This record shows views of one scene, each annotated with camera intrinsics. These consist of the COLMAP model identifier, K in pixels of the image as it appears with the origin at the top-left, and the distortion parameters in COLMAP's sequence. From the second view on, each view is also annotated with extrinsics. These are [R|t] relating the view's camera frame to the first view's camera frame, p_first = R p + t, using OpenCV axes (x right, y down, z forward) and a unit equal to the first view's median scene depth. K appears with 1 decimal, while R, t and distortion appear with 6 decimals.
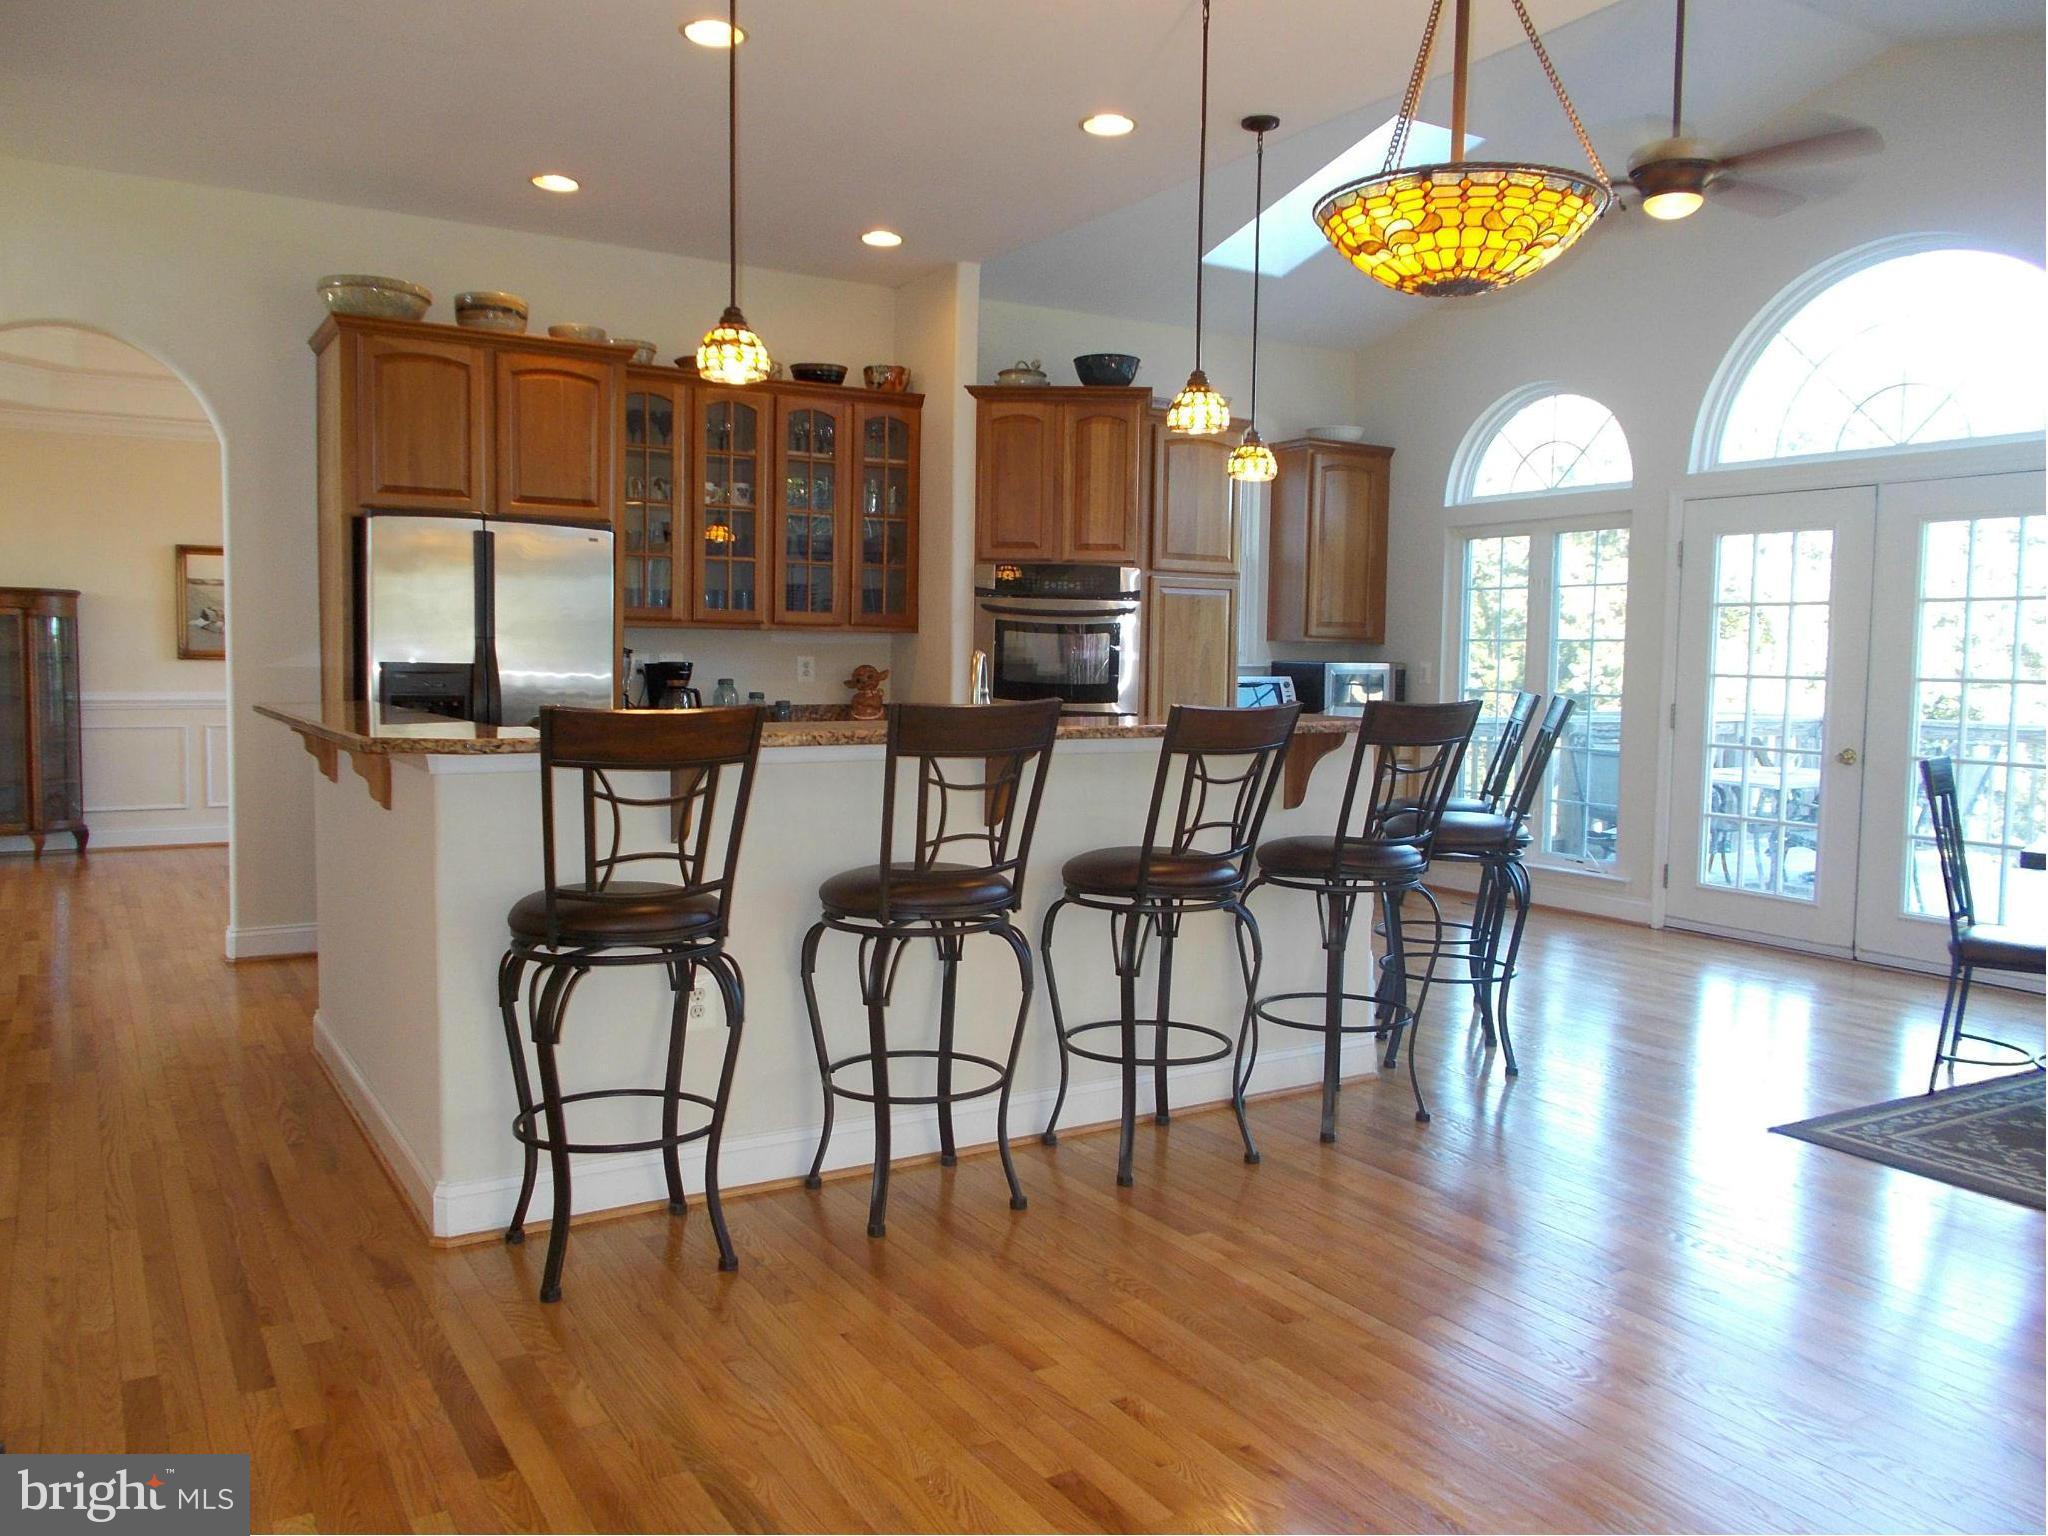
lens RADIAL K [[1566.4, 0, 1010.1], [0, 1566.4, 737.8], [0, 0, 1]] dist [0.046218, -0.000098]
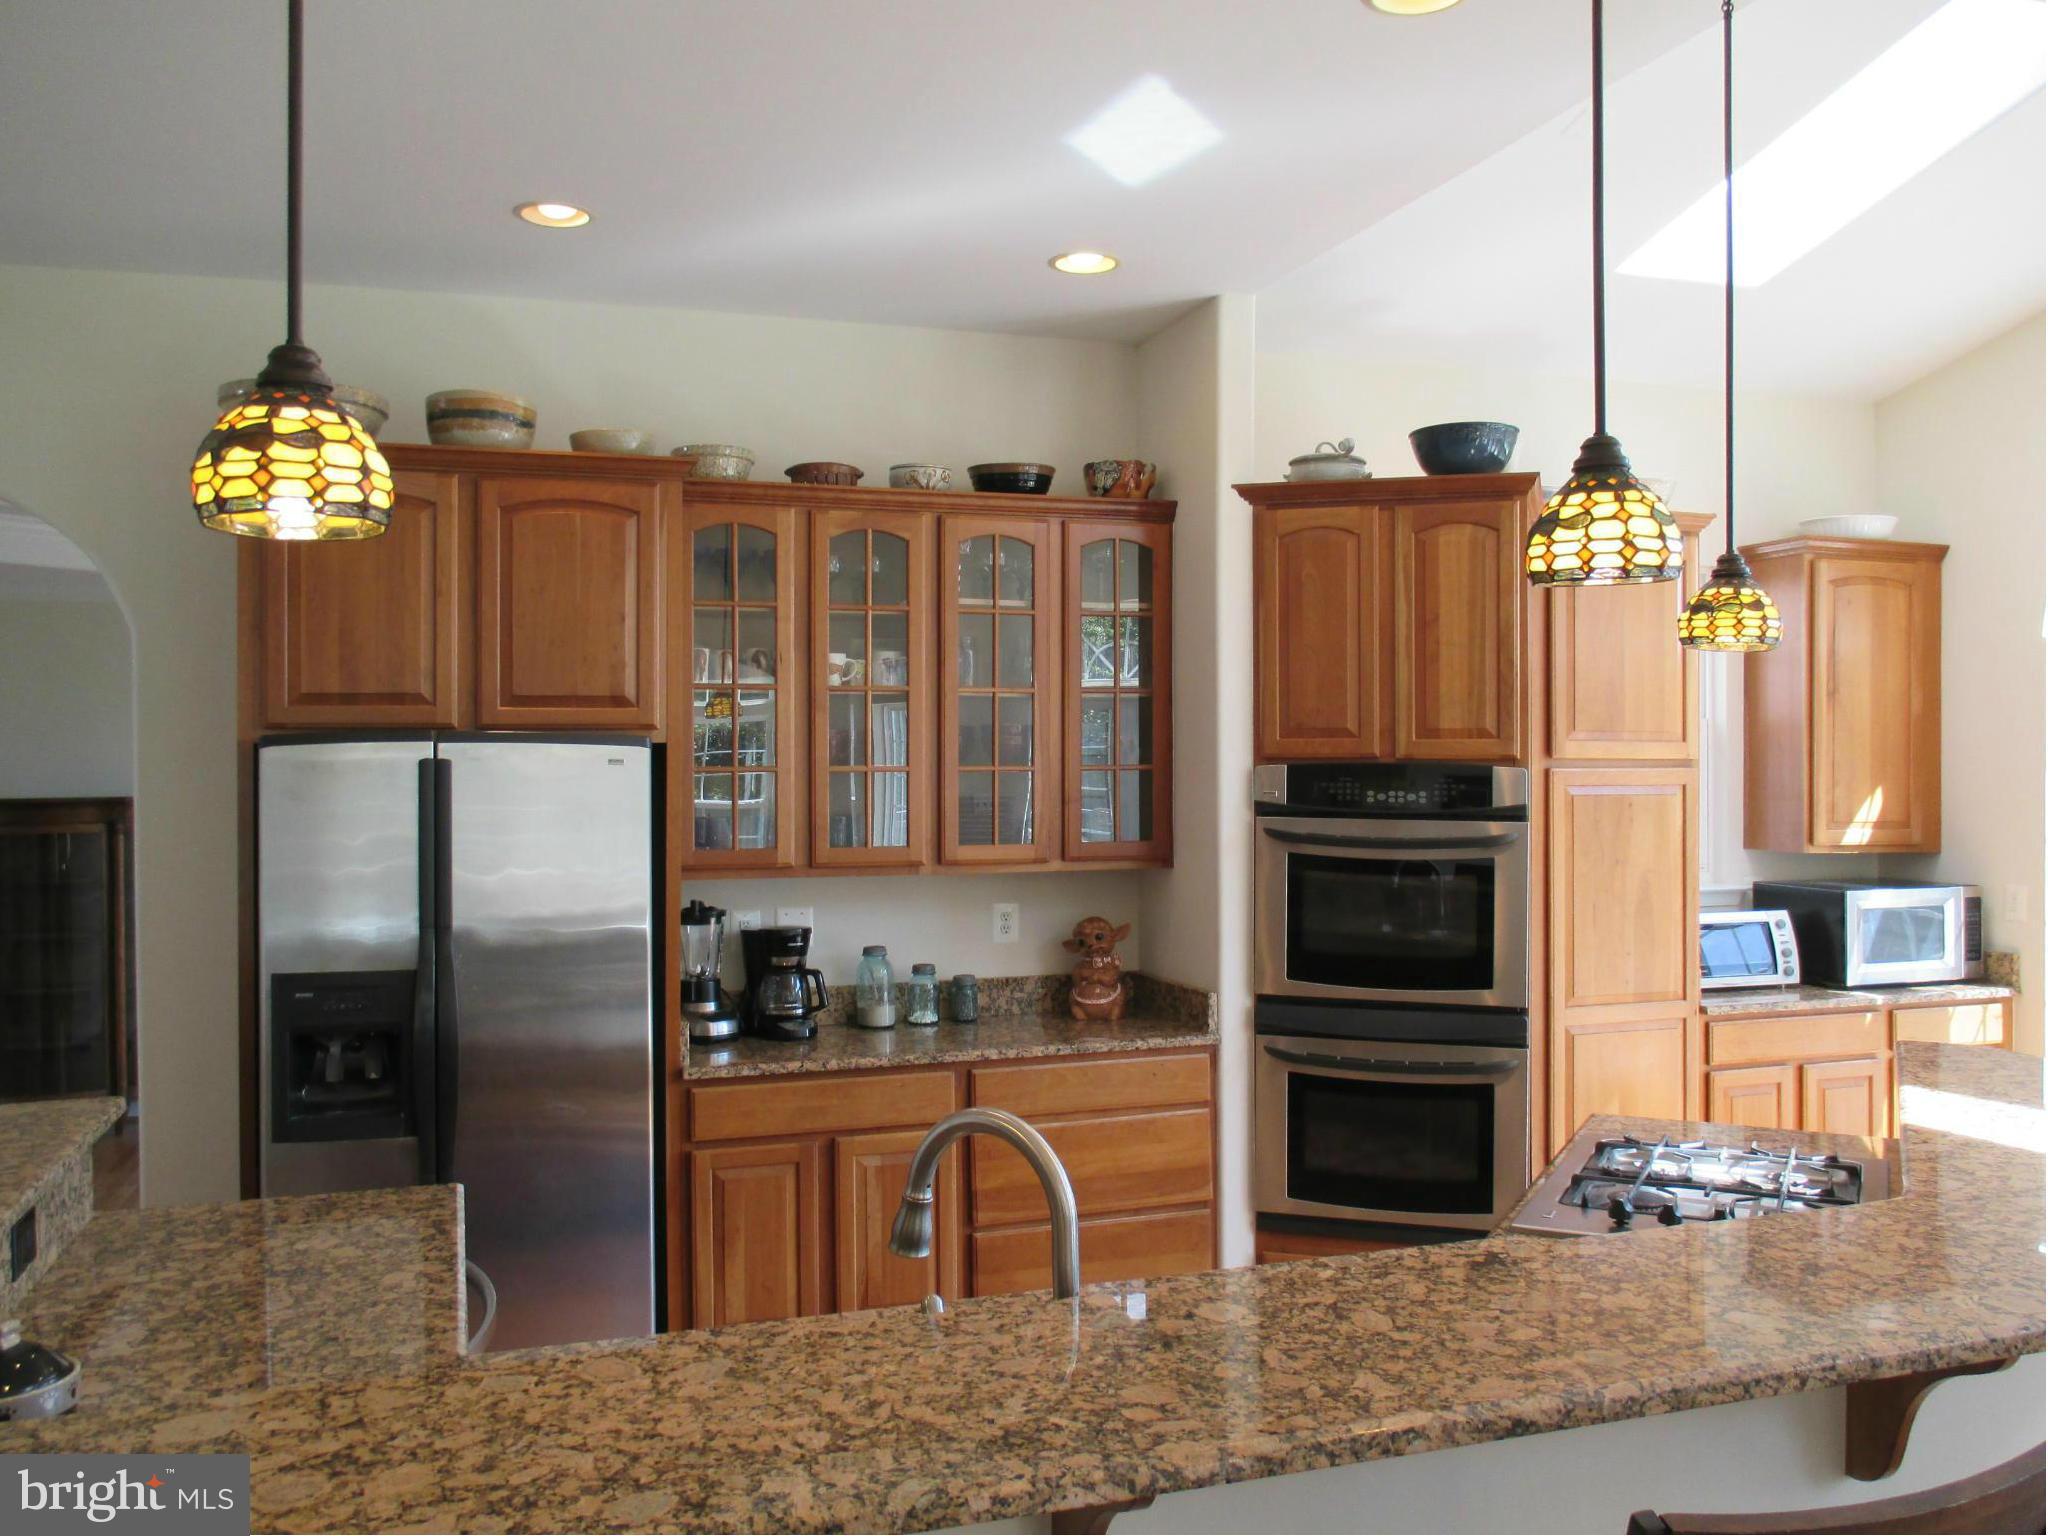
lens RADIAL K [[1758.9, 0, 1024.0], [0, 1758.9, 768.0], [0, 0, 1]] dist [-0.011916, -0.005347]
pose [[0.976216, -0.018197, -0.216035, 0.040020], [0.005535, 0.998238, -0.059075, -0.068825], [0.216729, 0.056474, 0.974597, 0.296391]]
